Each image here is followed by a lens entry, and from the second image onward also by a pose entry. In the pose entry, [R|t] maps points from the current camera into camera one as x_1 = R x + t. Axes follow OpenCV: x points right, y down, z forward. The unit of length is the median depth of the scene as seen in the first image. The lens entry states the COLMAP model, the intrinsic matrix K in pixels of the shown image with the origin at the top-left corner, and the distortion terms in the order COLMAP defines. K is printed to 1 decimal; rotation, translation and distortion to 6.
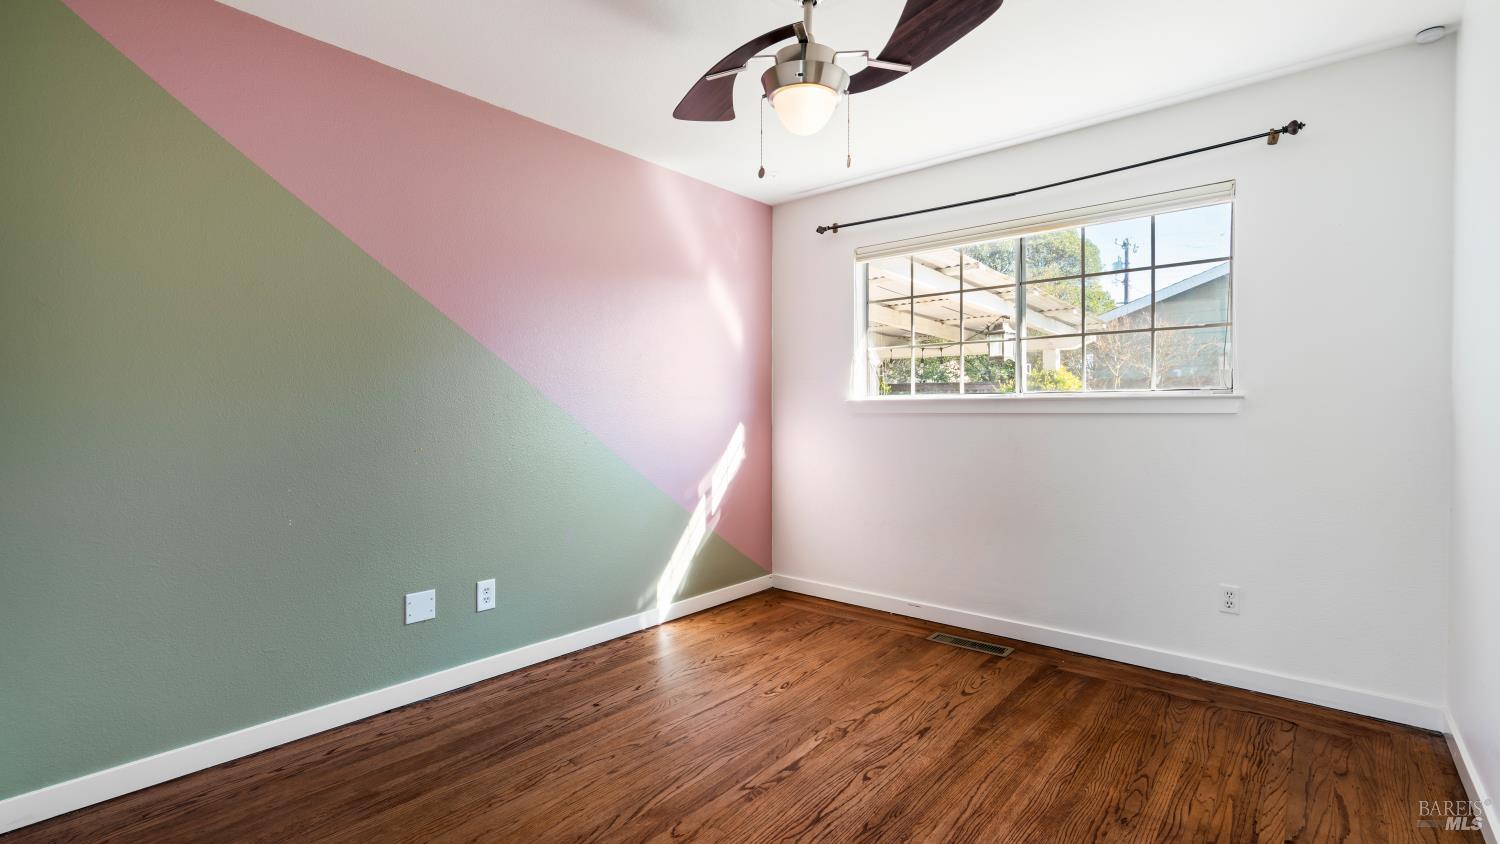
lens RADIAL K [[677.0, 0, 746.1], [0, 677.0, 421.9], [0, 0, 1]] dist [-0.005940, 0.000200]
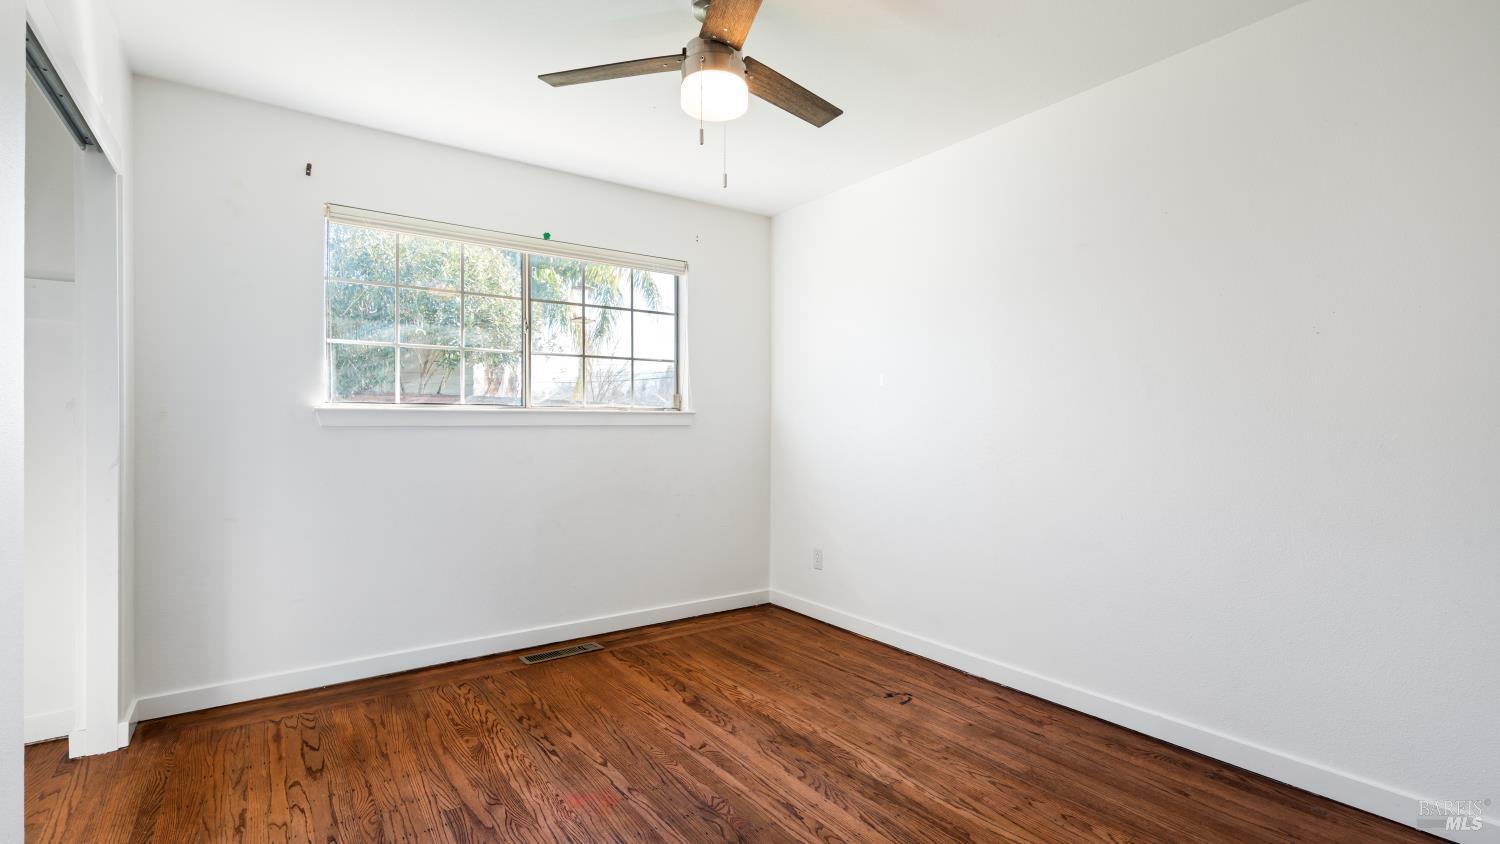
lens RADIAL K [[677.0, 0, 746.1], [0, 677.0, 421.9], [0, 0, 1]] dist [-0.005940, 0.000200]
pose [[0.249419, 0.012315, 0.968317, -0.429824], [0.004654, 0.999892, -0.013916, -0.004058], [-0.968385, 0.007978, 0.249334, 0.369240]]
